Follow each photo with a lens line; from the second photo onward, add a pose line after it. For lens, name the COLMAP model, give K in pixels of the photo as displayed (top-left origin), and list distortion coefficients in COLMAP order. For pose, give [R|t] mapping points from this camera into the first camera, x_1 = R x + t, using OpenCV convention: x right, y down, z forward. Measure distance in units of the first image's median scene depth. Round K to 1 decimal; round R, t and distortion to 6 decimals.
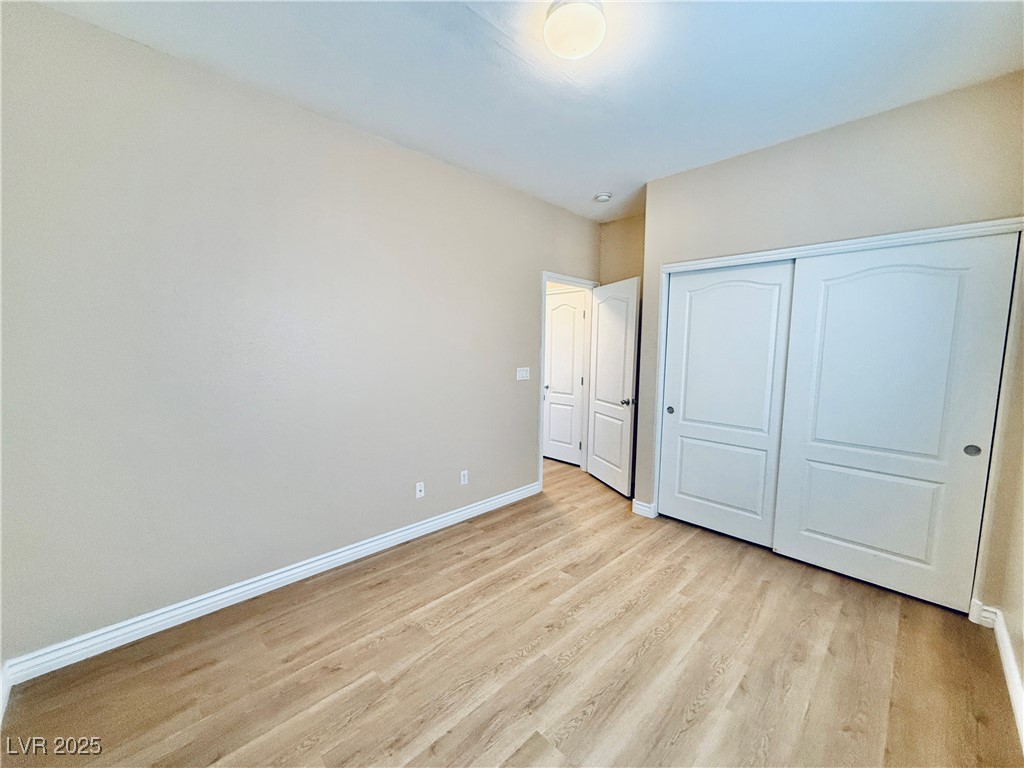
lens RADIAL K [[407.5, 0, 511.7], [0, 407.5, 386.5], [0, 0, 1]] dist [-0.000212, -0.000093]
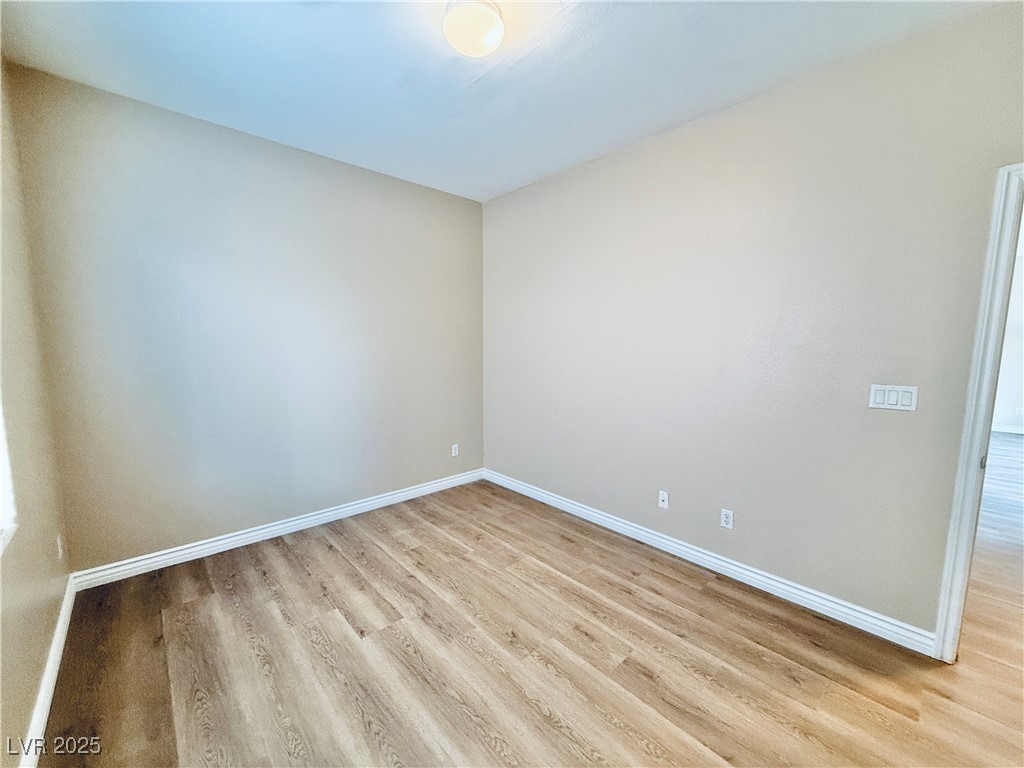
lens RADIAL K [[407.5, 0, 511.7], [0, 407.5, 386.5], [0, 0, 1]] dist [-0.000212, -0.000093]
pose [[-0.030964, 0.101735, -0.994330, 0.784515], [-0.105206, 0.988949, 0.104461, -0.067814], [0.993968, 0.107844, -0.019919, 0.759588]]
